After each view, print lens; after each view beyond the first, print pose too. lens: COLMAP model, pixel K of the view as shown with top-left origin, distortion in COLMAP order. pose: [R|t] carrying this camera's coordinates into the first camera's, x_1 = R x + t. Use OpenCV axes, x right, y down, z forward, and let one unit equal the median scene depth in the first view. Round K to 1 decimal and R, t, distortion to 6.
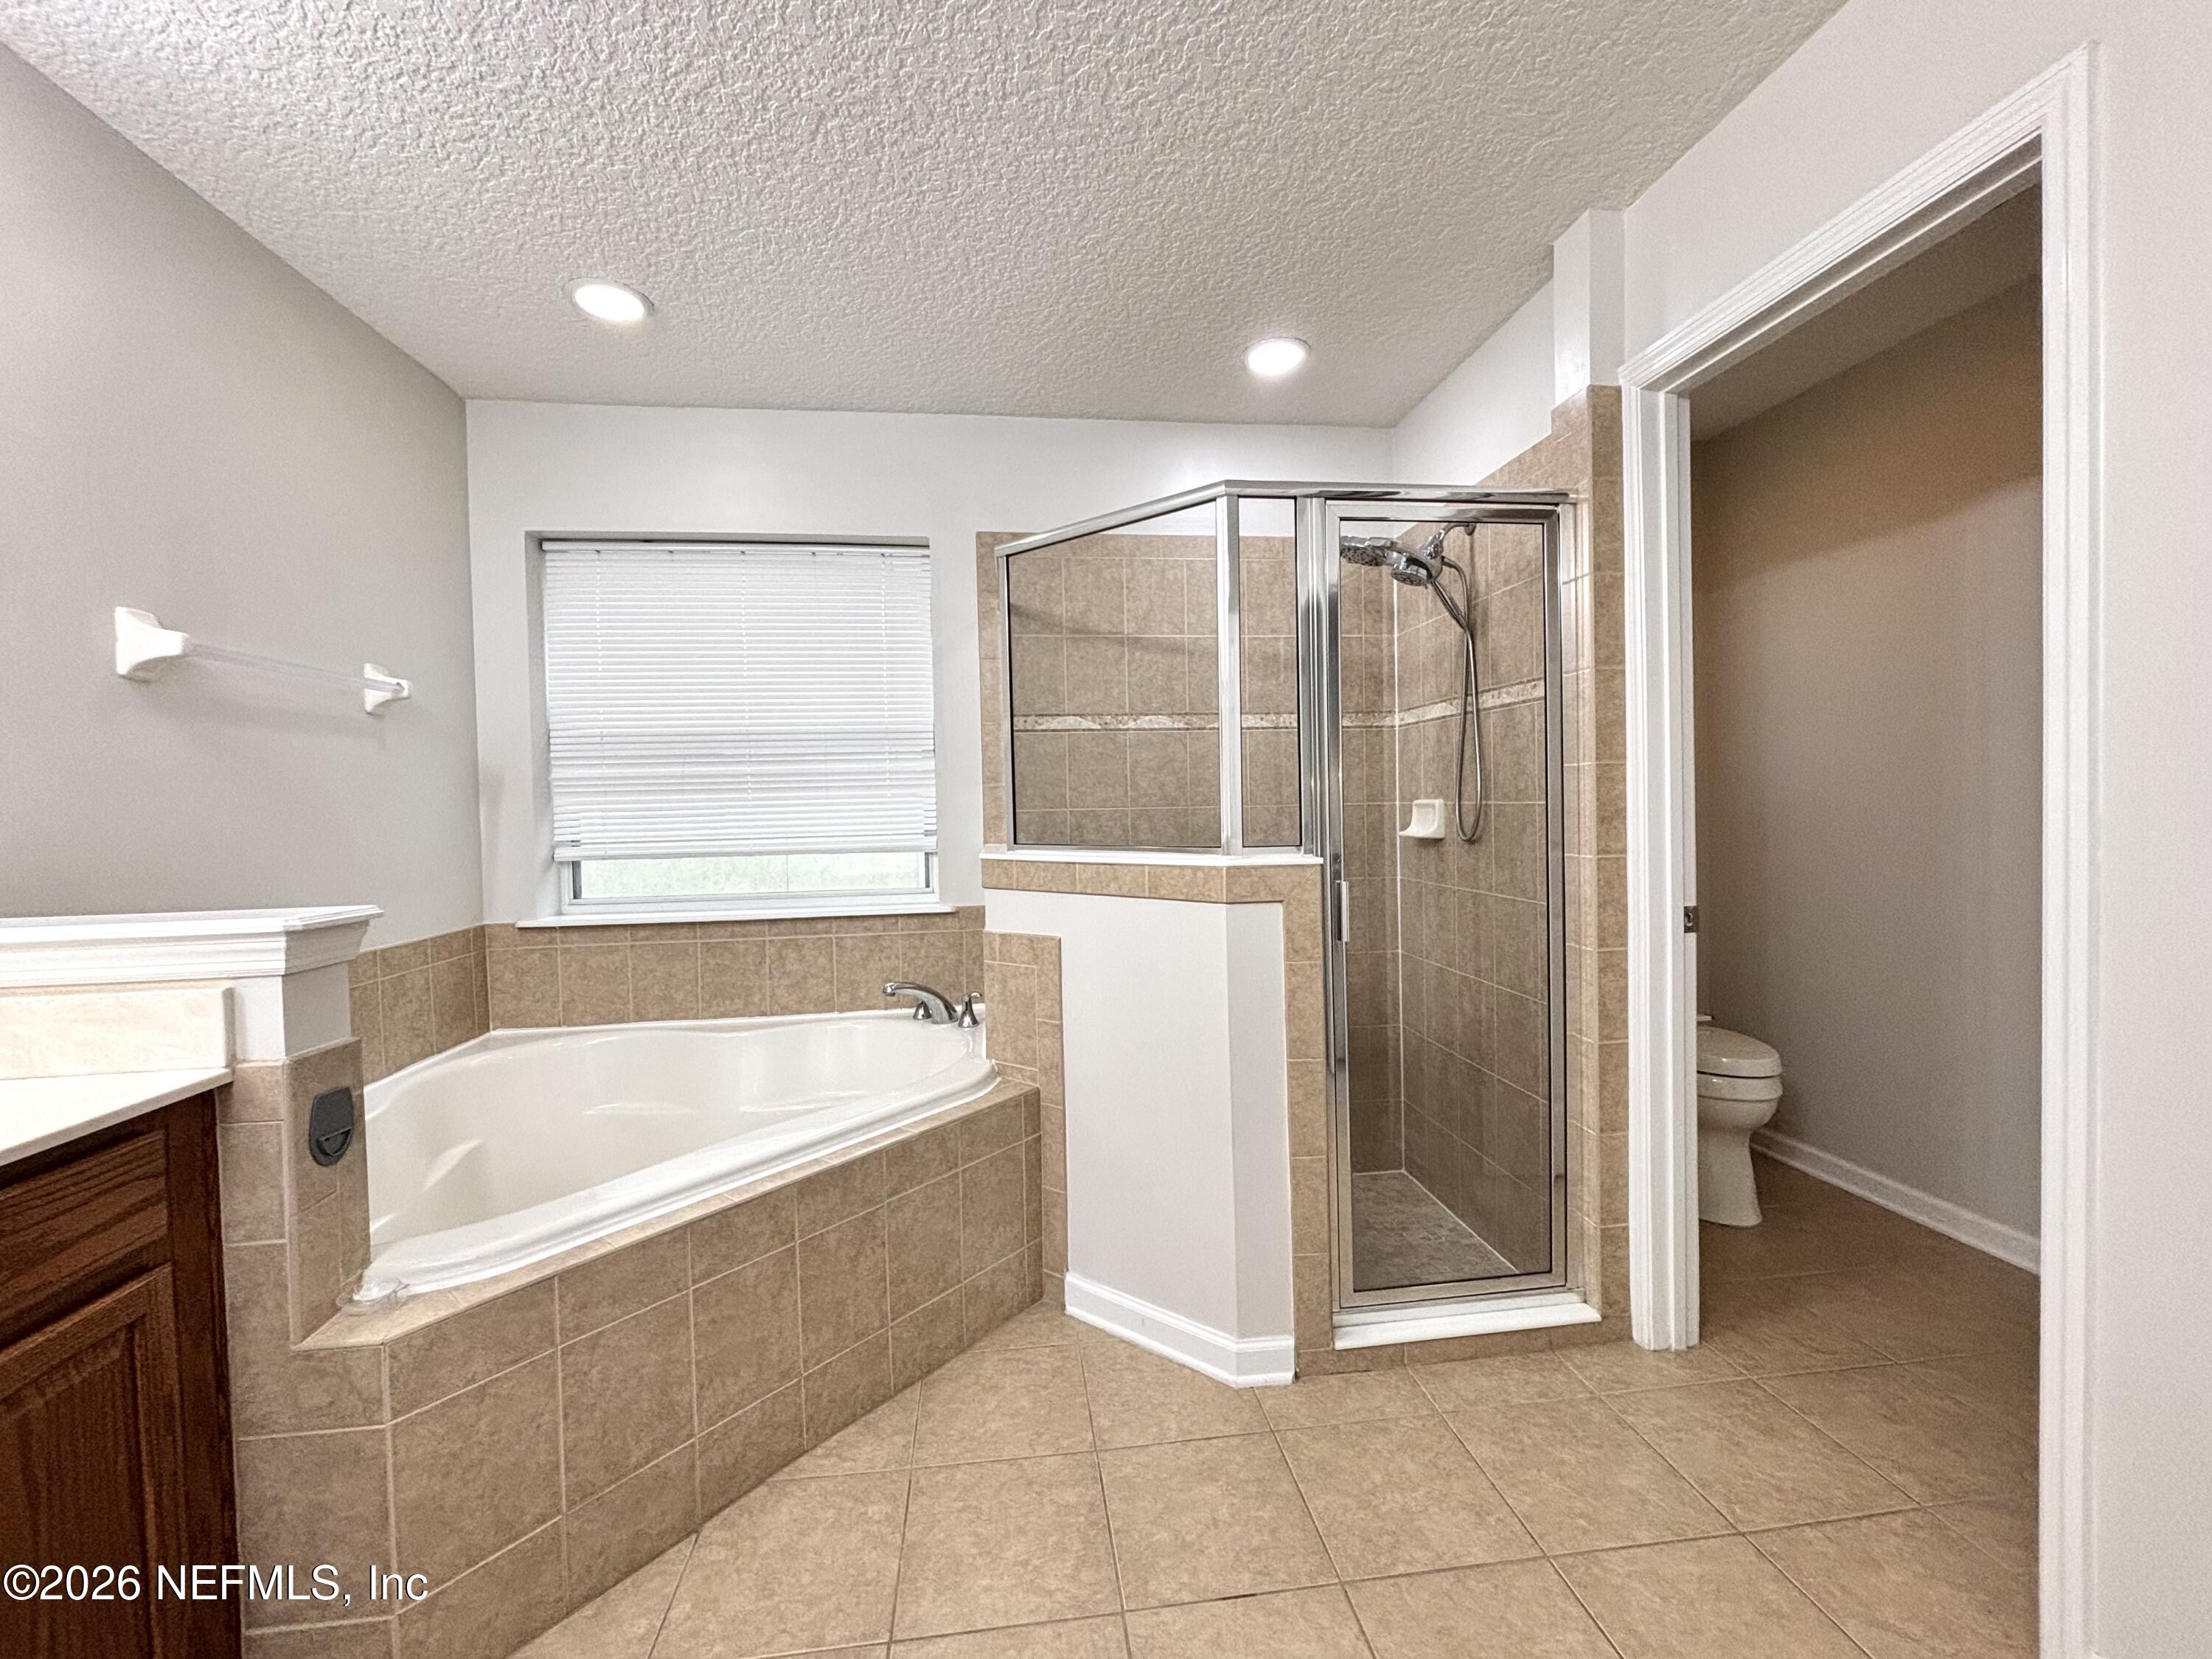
lens RADIAL K [[892.1, 0, 1101.1], [0, 892.1, 830.0], [0, 0, 1]] dist [0.001987, 0.000287]
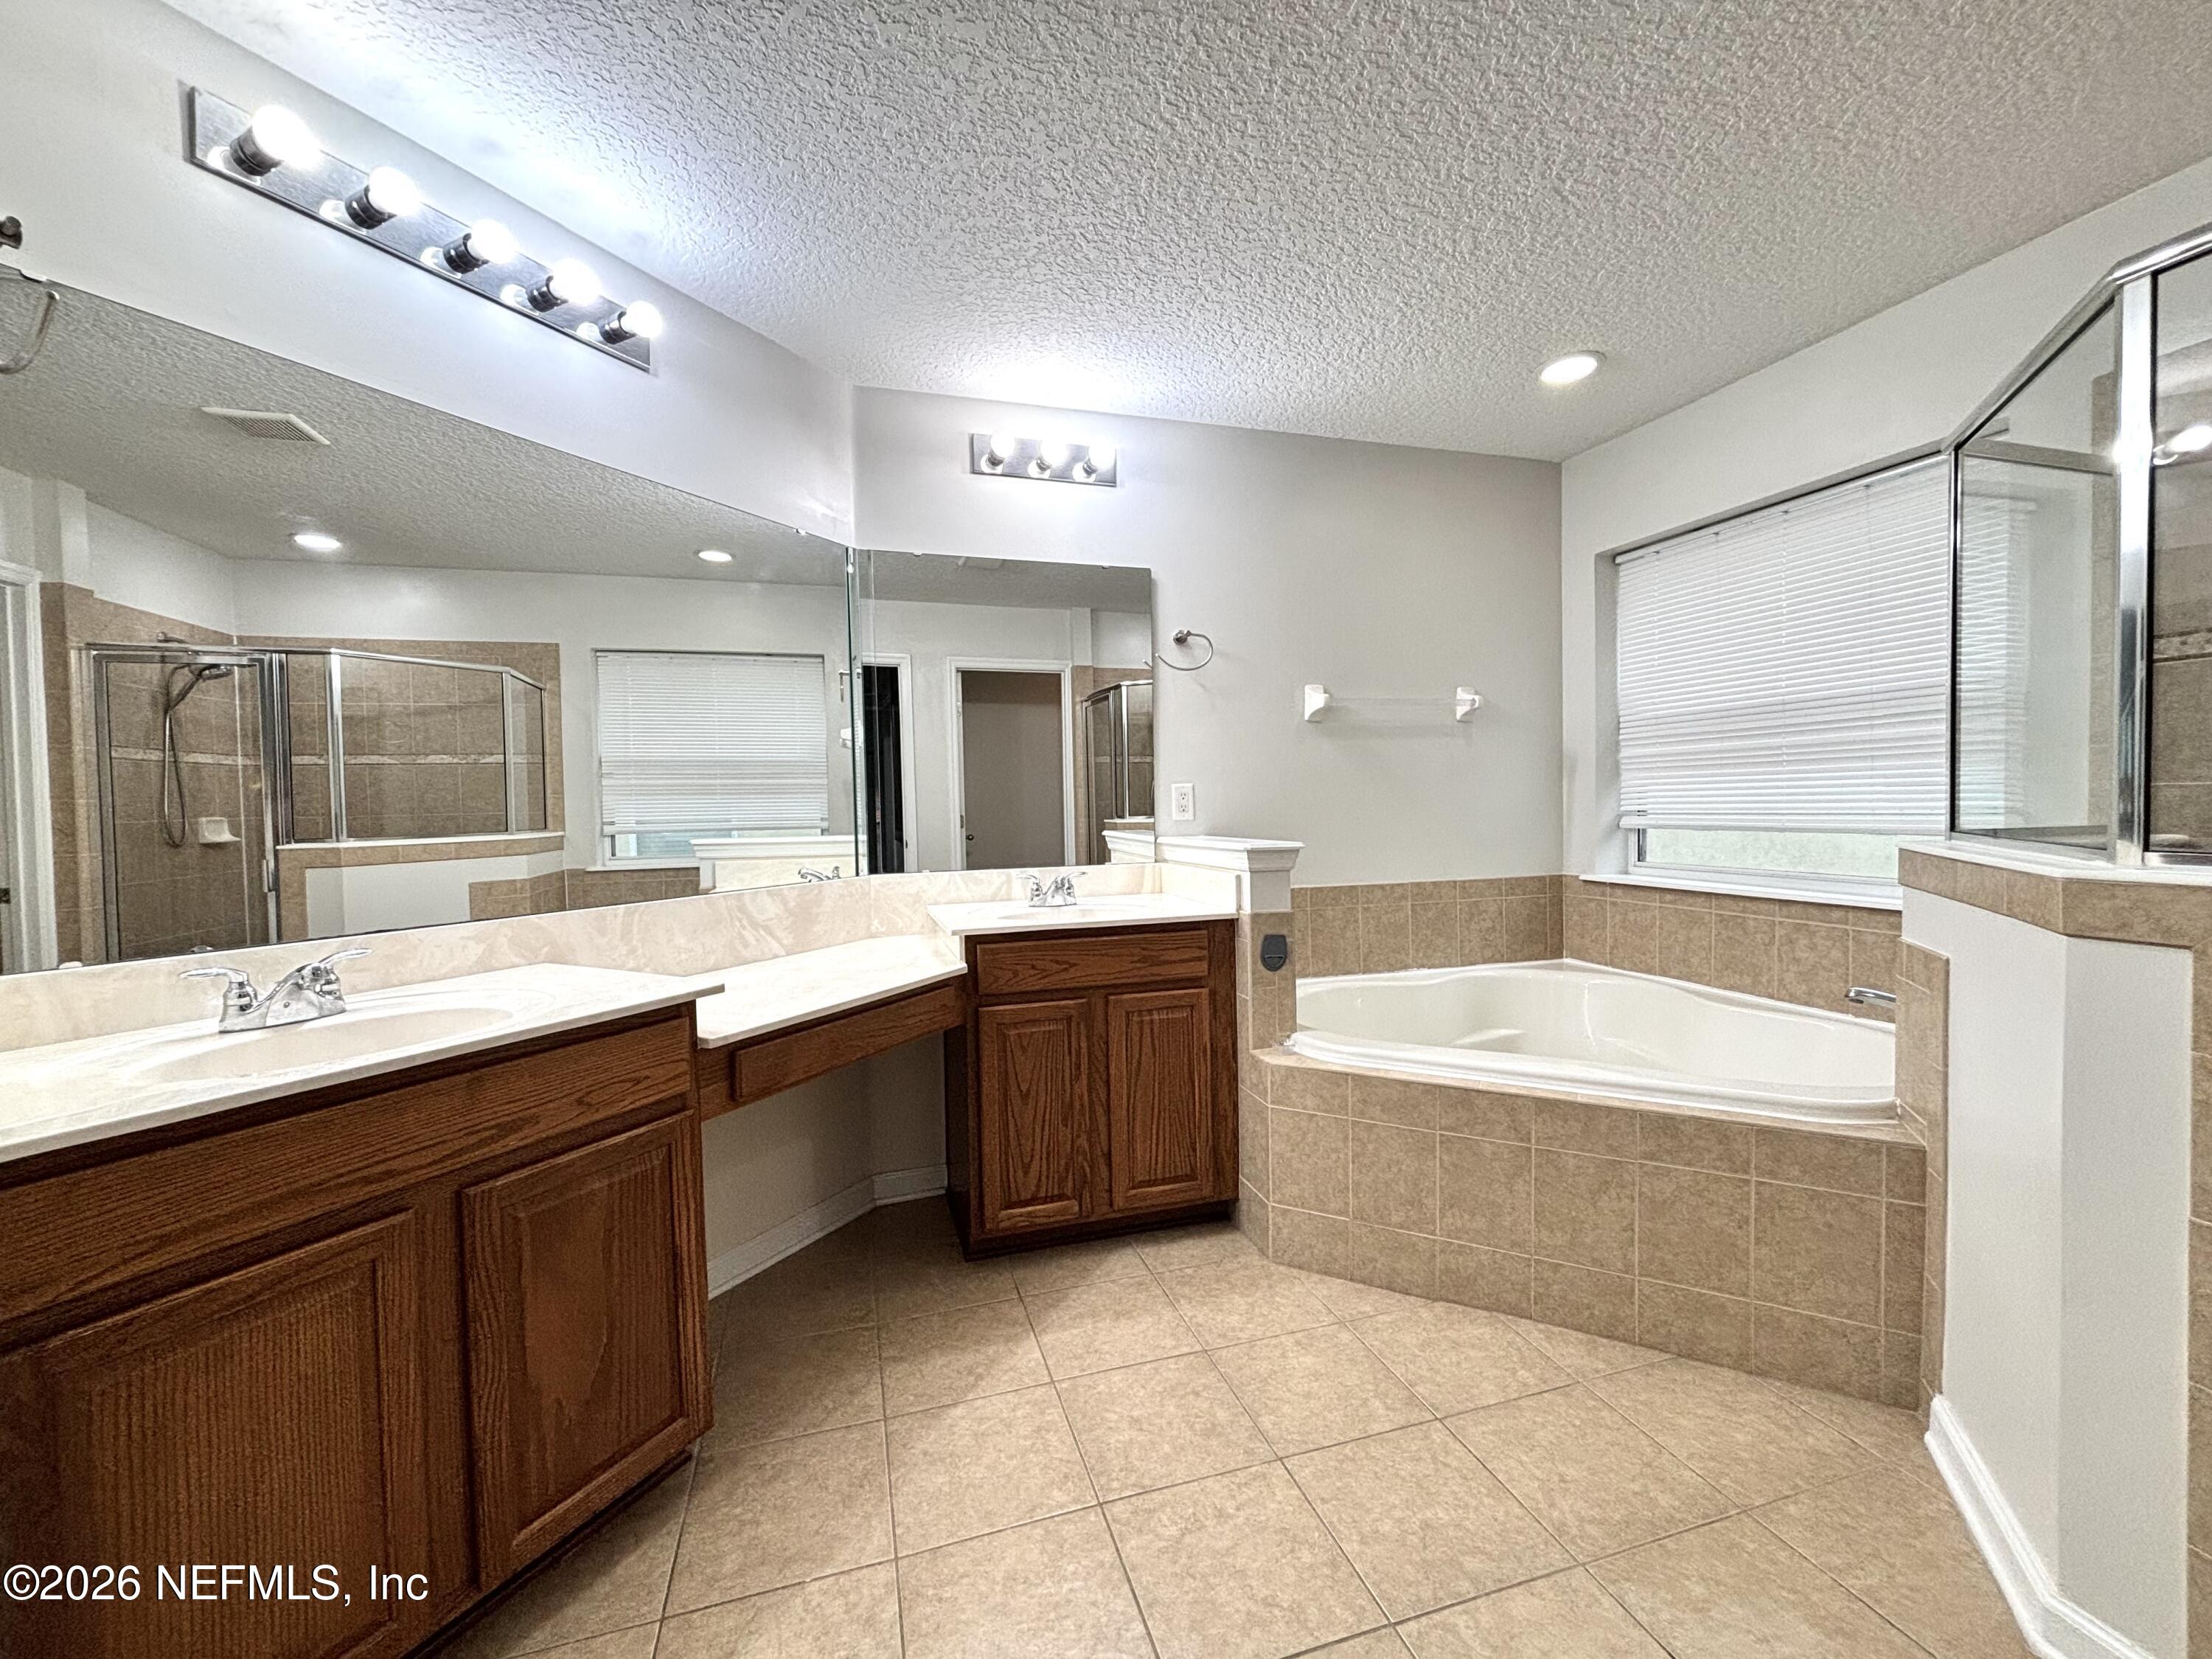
lens RADIAL K [[892.1, 0, 1101.1], [0, 892.1, 830.0], [0, 0, 1]] dist [0.001987, 0.000287]
pose [[0.166753, 0.048635, -0.984798, 0.639241], [-0.009680, 0.998815, 0.047689, -0.017172], [0.985951, 0.001580, 0.167027, 0.190200]]
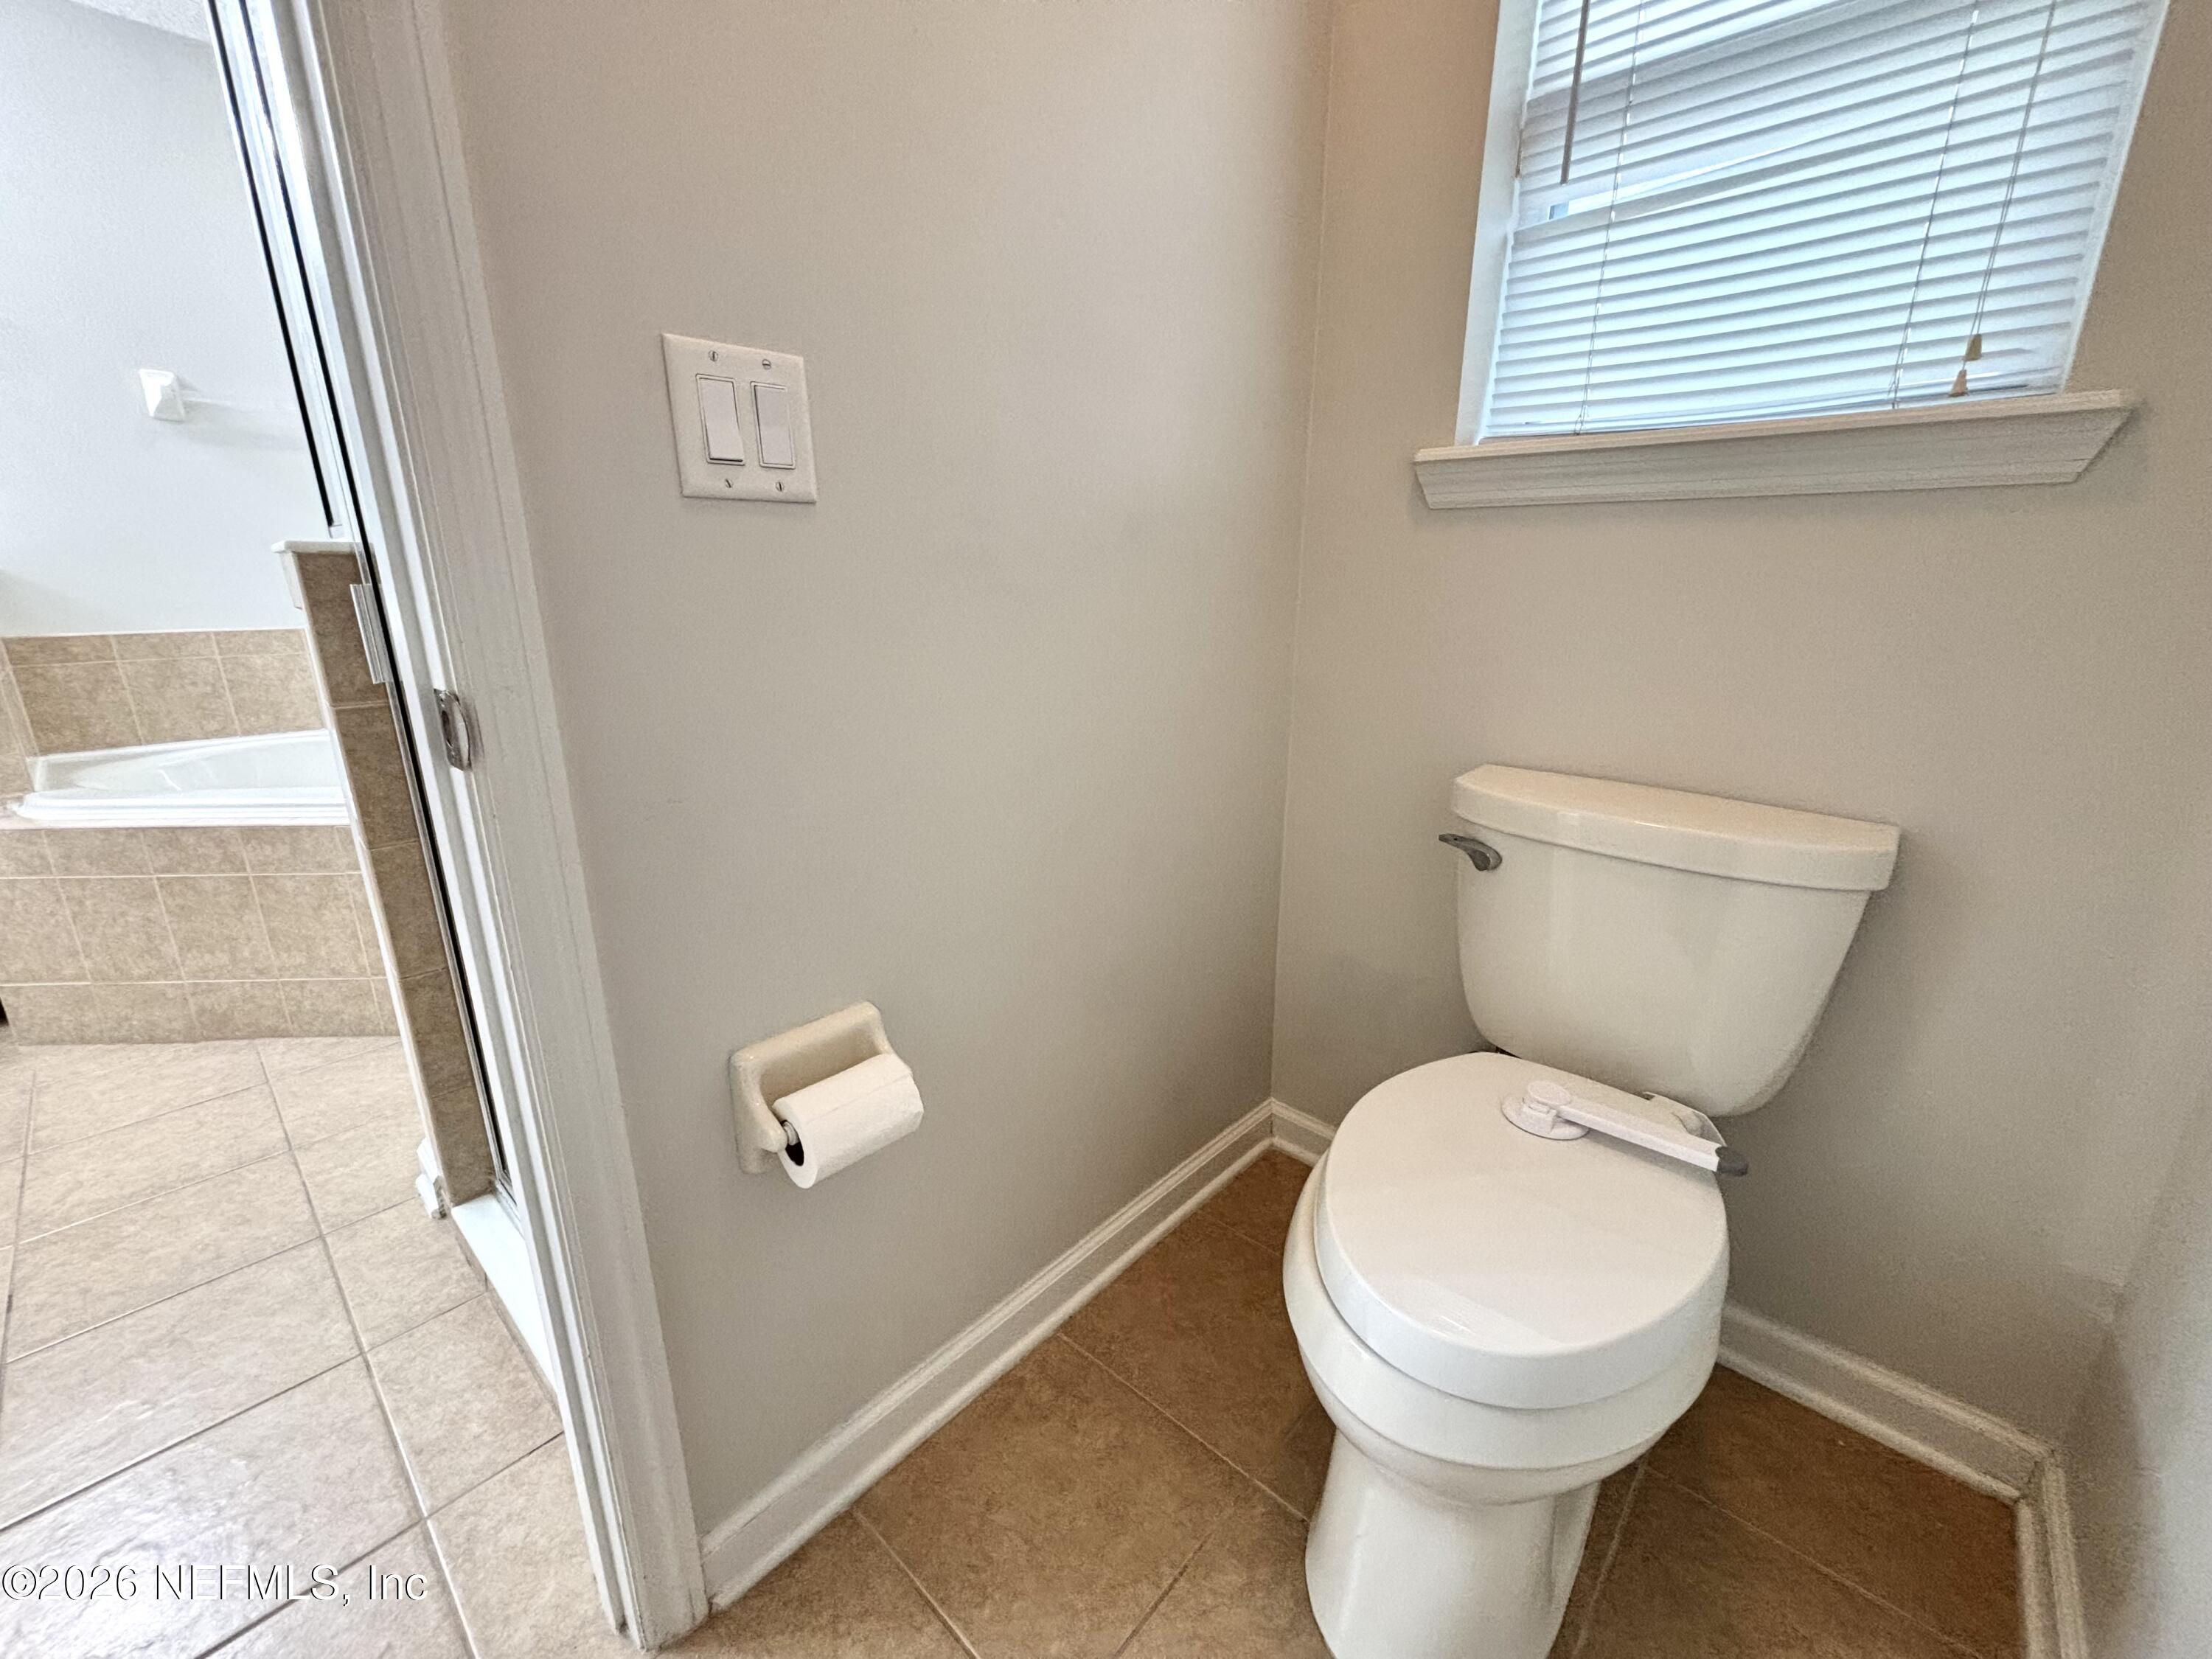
lens RADIAL K [[892.1, 0, 1101.1], [0, 892.1, 830.0], [0, 0, 1]] dist [0.001987, 0.000287]
pose [[0.651486, 0.229202, -0.723209, 1.091292], [-0.034703, 0.961277, 0.273390, 0.032291], [0.757866, -0.153013, 0.634213, 0.971382]]
